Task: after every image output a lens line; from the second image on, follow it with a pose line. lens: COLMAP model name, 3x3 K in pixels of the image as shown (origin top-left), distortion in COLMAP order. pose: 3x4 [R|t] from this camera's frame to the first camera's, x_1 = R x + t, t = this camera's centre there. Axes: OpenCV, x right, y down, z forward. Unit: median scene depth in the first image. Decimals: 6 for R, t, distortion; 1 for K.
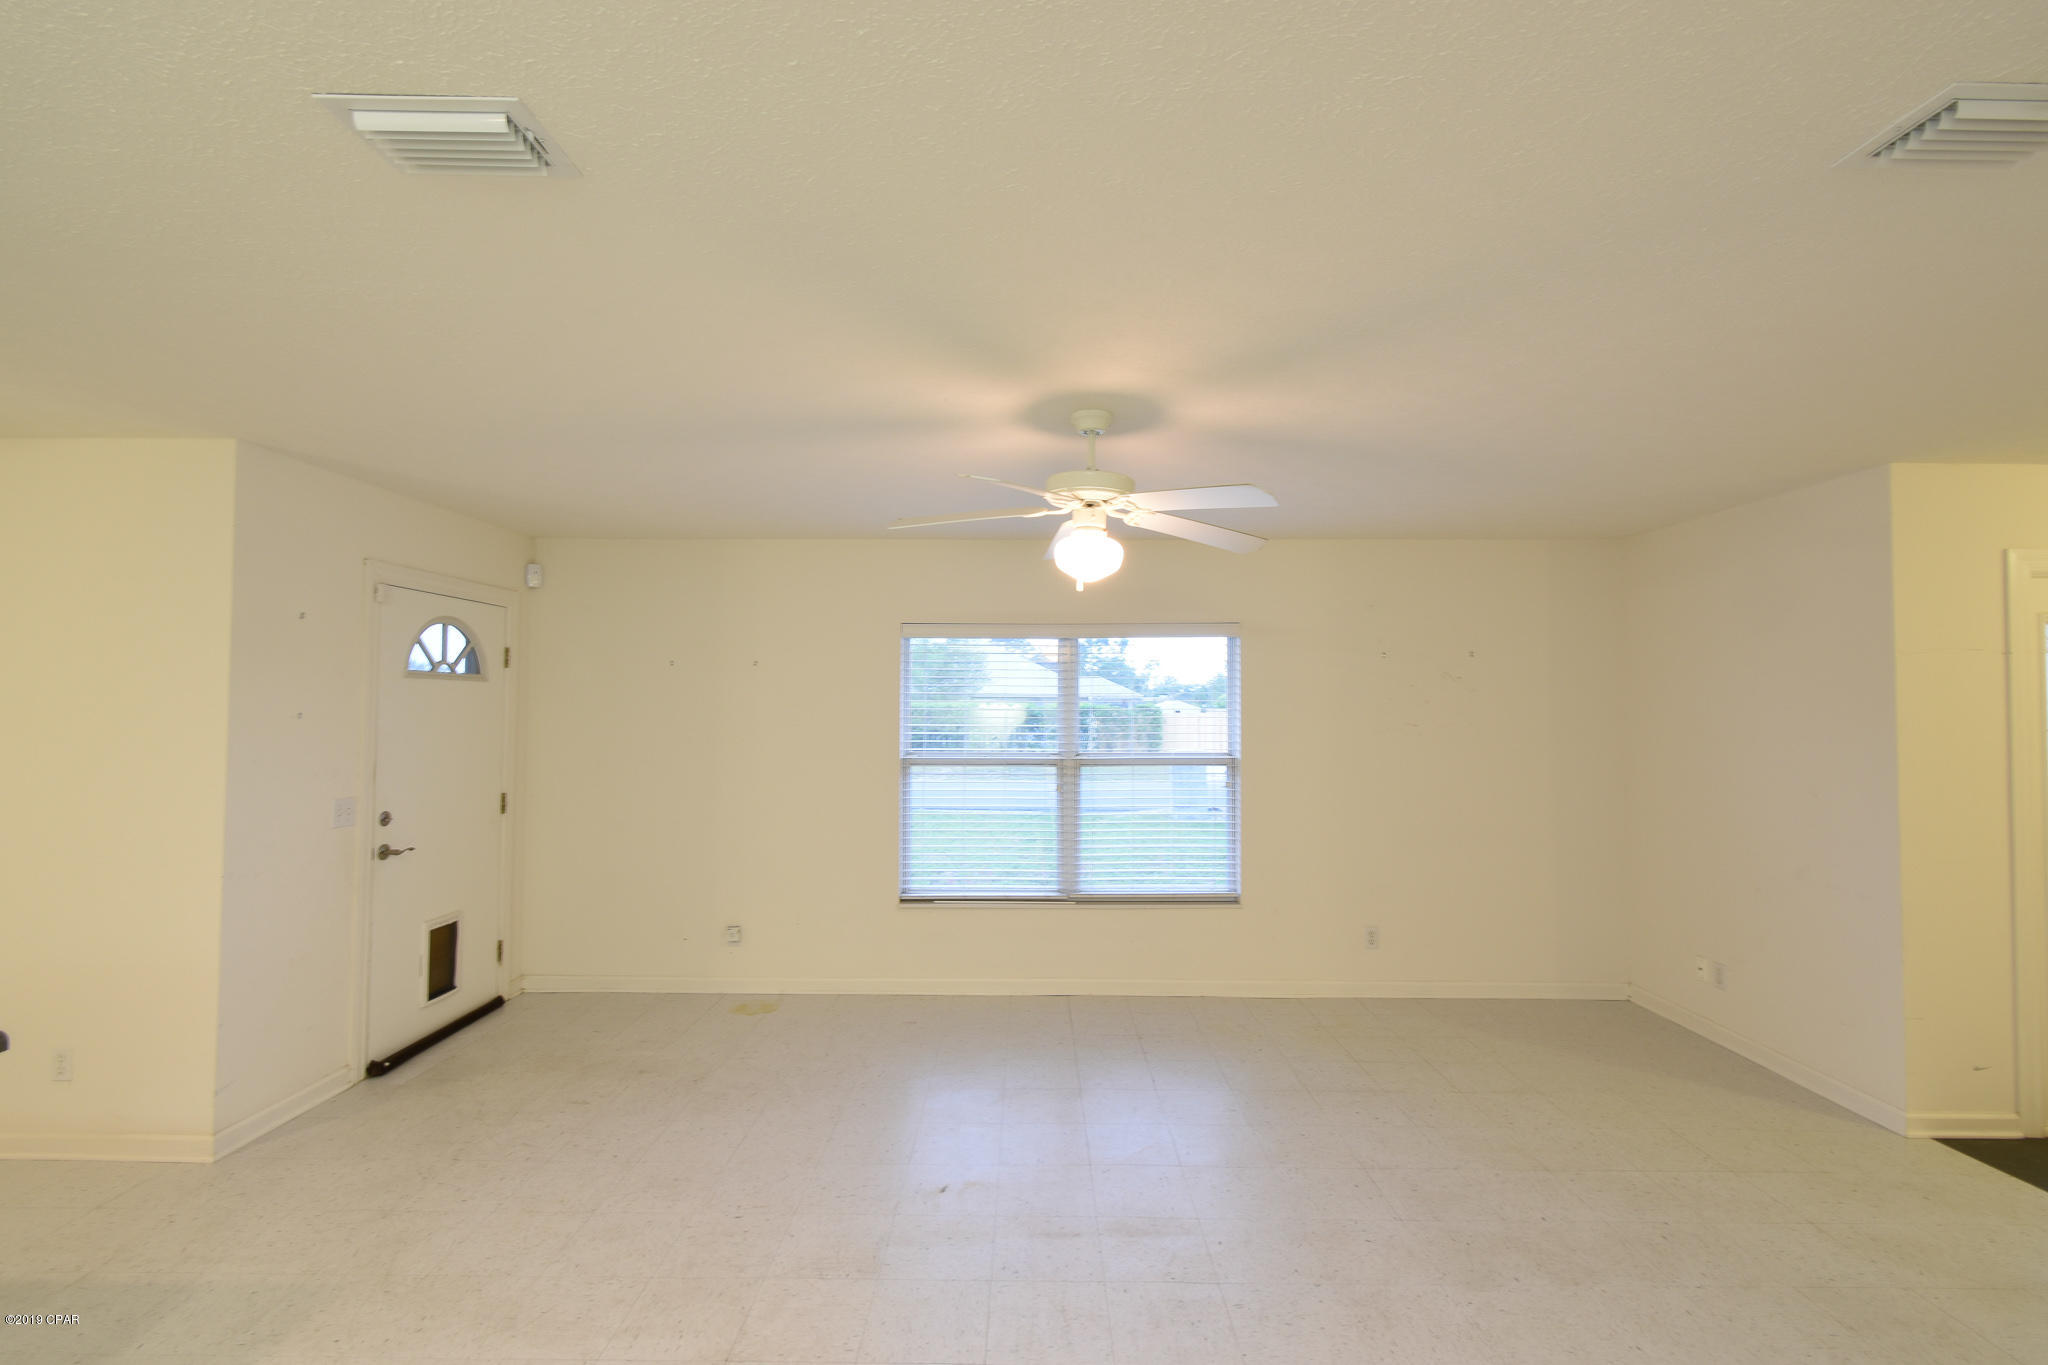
lens RADIAL K [[898.6, 0, 1024.0], [0, 898.6, 682.5], [0, 0, 1]] dist [0.002304, -0.003199]
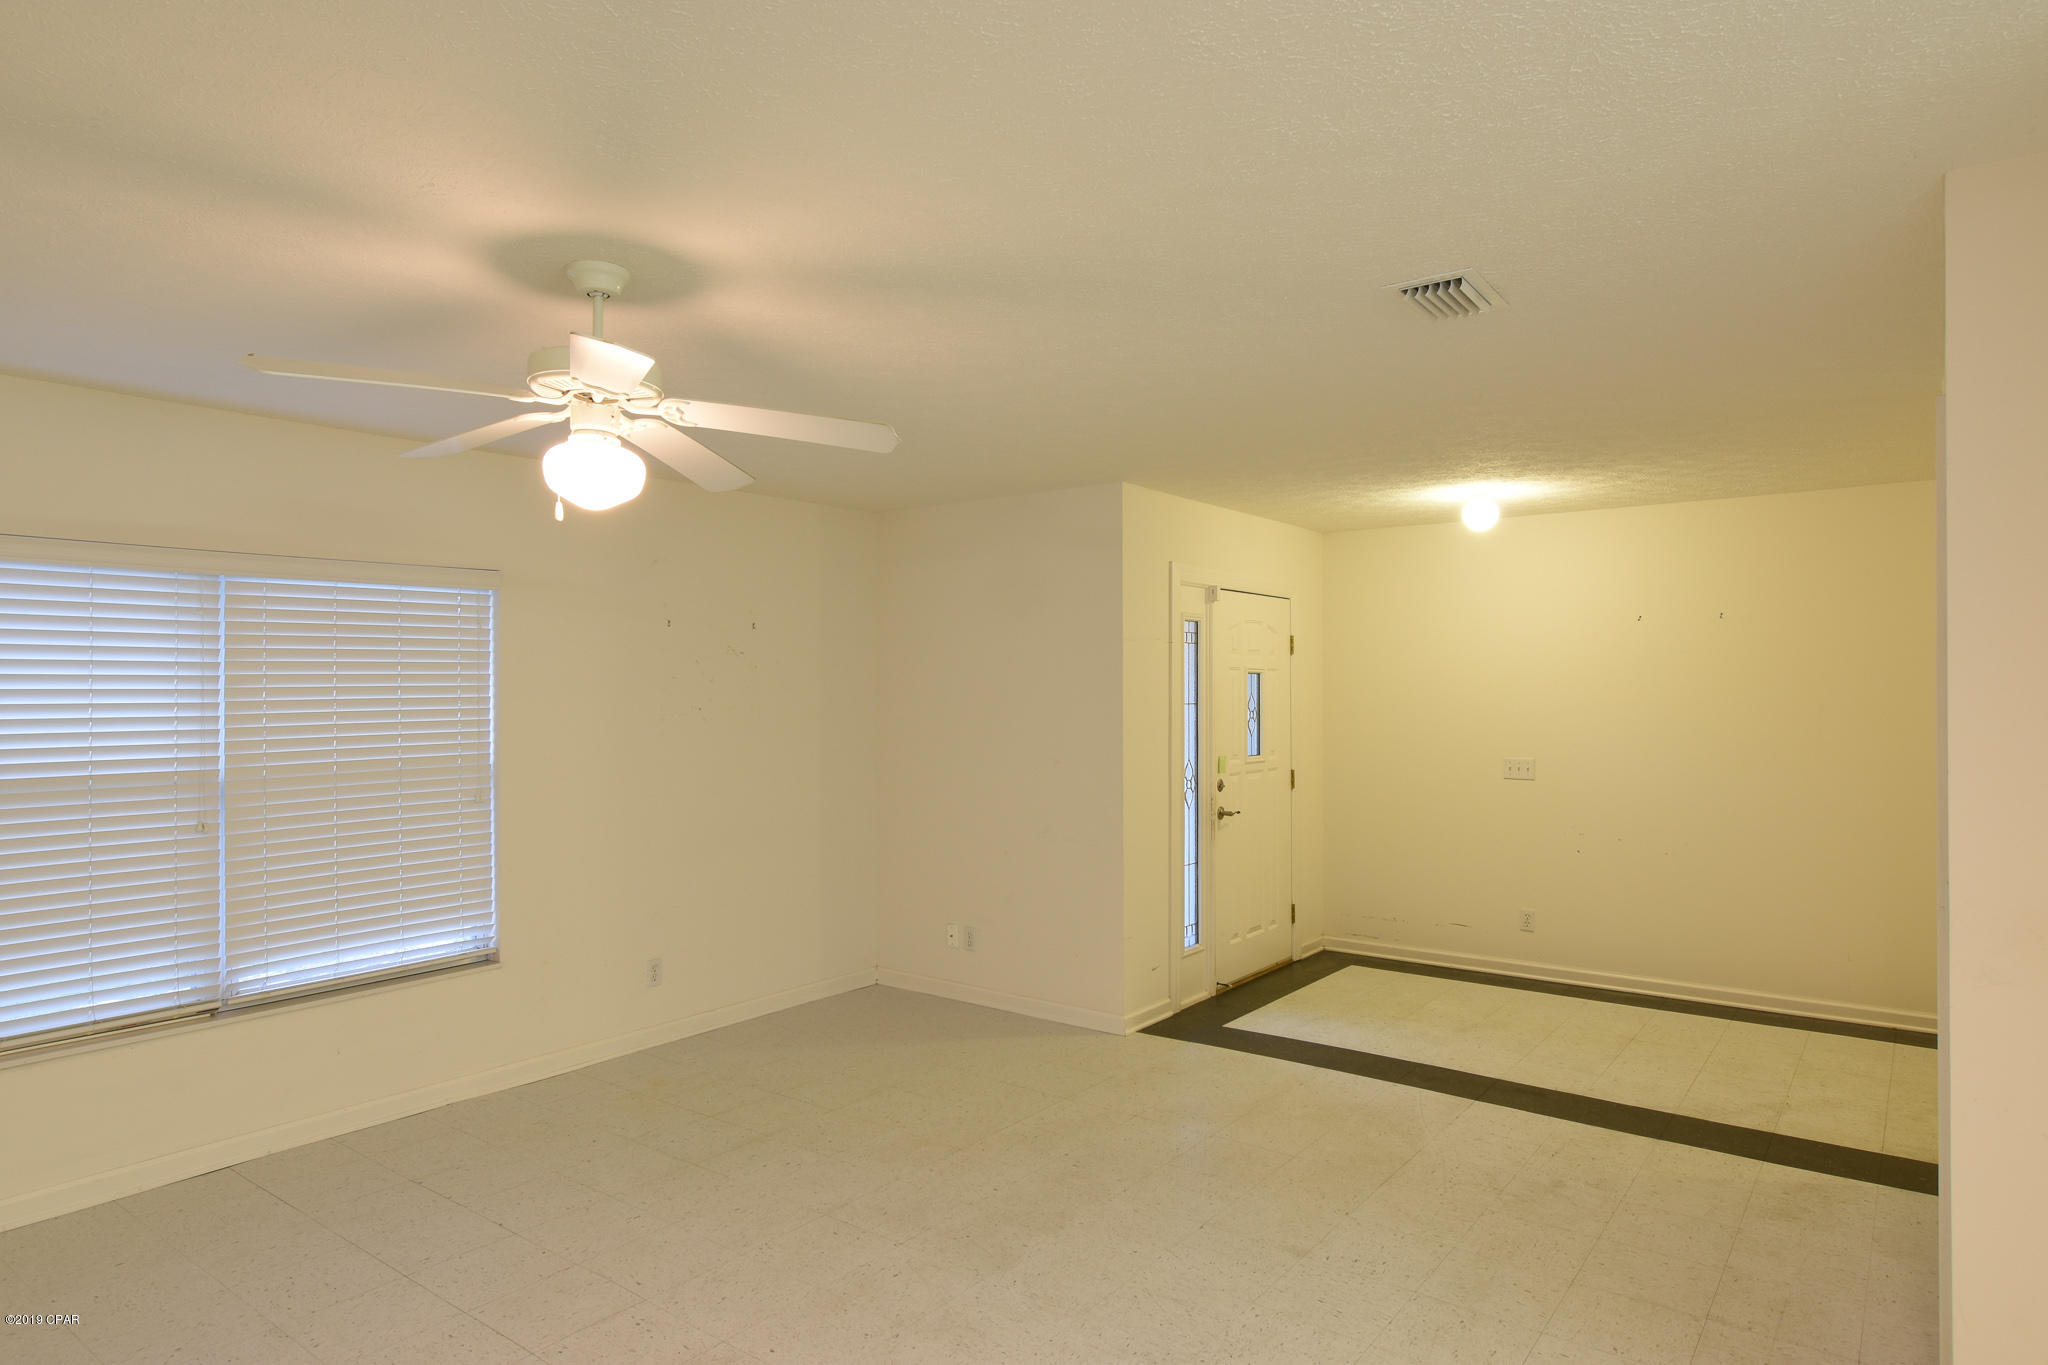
lens RADIAL K [[1178.1, 0, 1024.0], [0, 1178.1, 682.5], [0, 0, 1]] dist [0.000067, 0.000447]
pose [[0.602262, -0.002345, 0.798295, -0.319240], [-0.016153, 0.999755, 0.015124, 0.002004], [-0.798135, -0.022004, 0.602076, 0.126469]]
